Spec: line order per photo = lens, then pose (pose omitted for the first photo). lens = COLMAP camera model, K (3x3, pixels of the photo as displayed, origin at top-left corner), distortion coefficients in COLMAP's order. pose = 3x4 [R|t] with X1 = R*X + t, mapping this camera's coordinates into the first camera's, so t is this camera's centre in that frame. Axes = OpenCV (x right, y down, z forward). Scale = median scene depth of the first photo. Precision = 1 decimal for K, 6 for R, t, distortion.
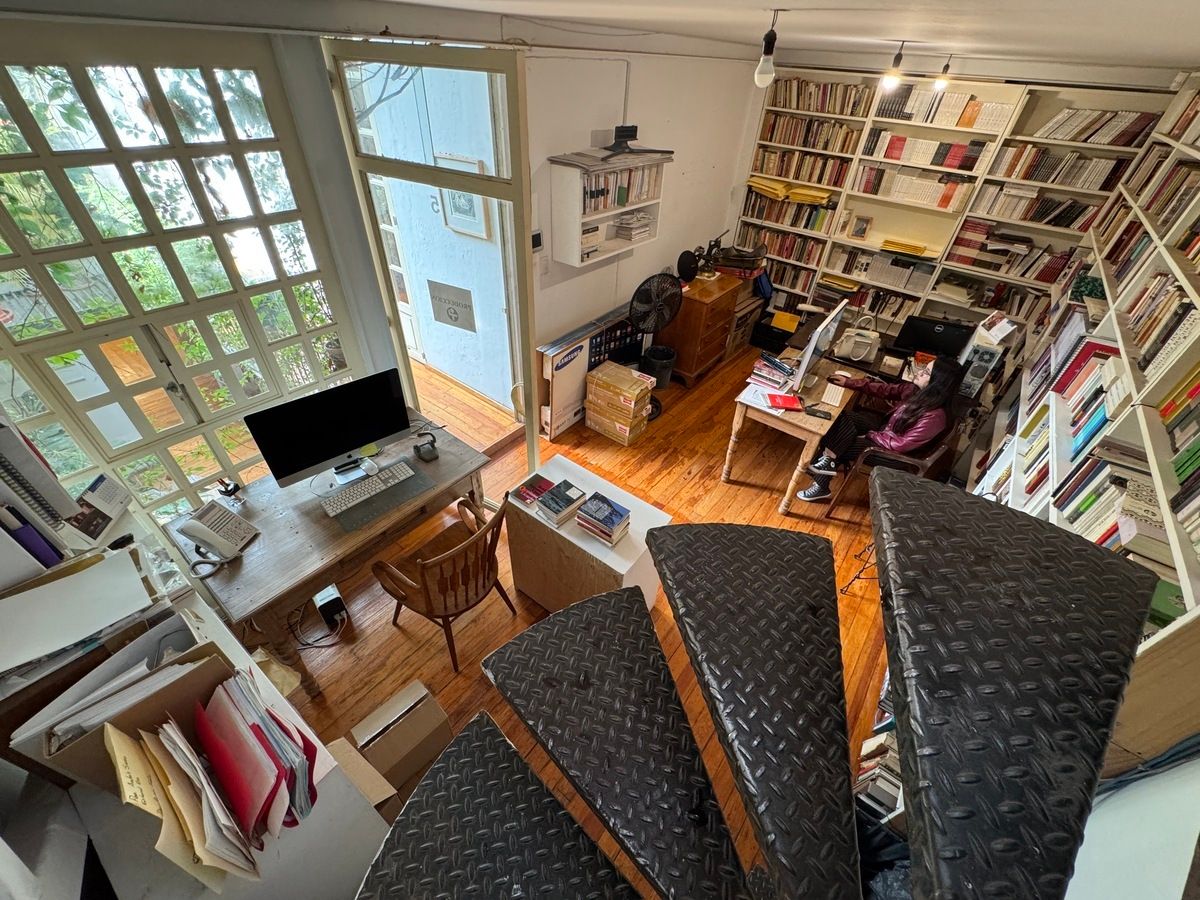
lens RADIAL K [[479.8, 0, 599.2], [0, 479.8, 449.8], [0, 0, 1]] dist [-0.002982, -0.000132]
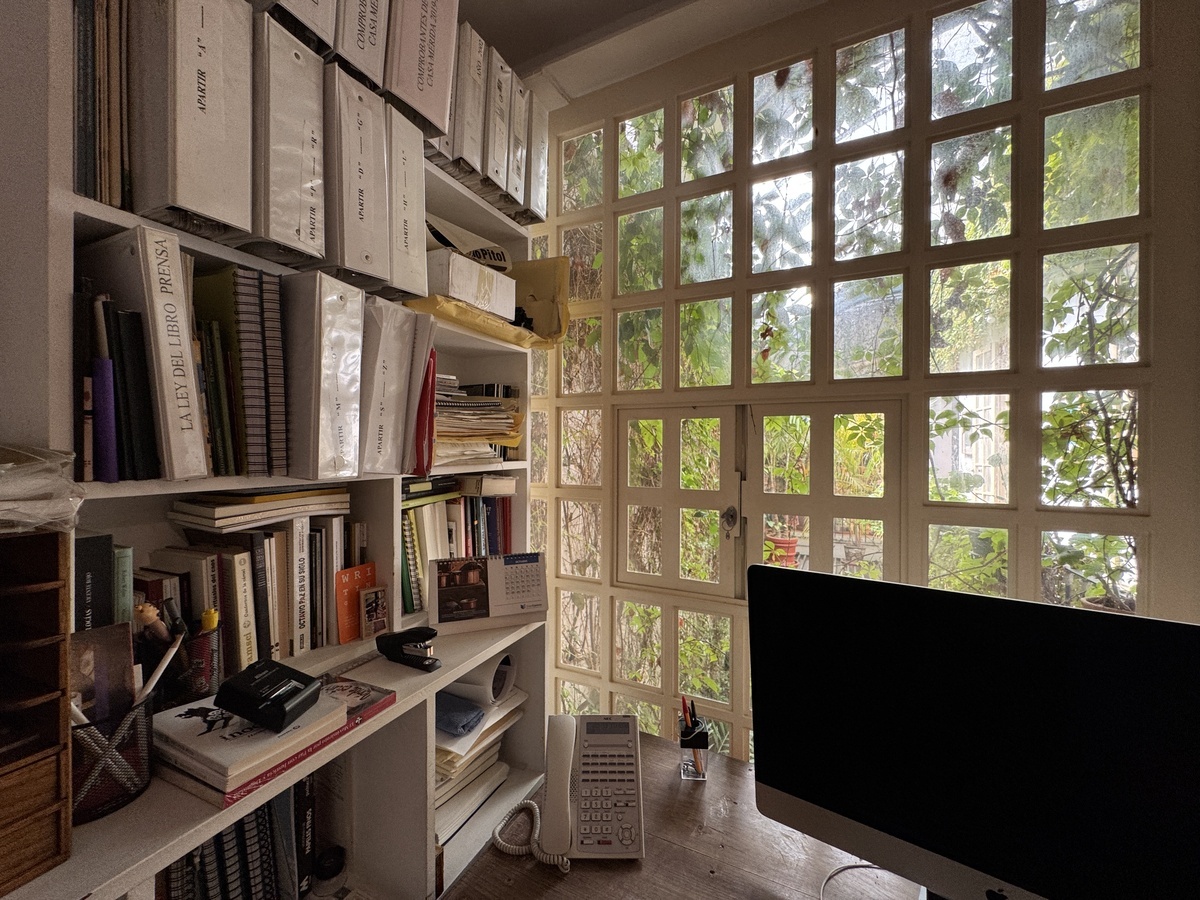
lens RADIAL K [[479.8, 0, 597.6], [0, 479.8, 447.4], [0, 0, 1]] dist [-0.002982, -0.000132]
pose [[0.193046, -0.040842, -0.980339, -0.348982], [-0.614657, 0.773760, -0.153272, -0.005226], [0.764807, 0.632161, 0.124268, 0.760190]]
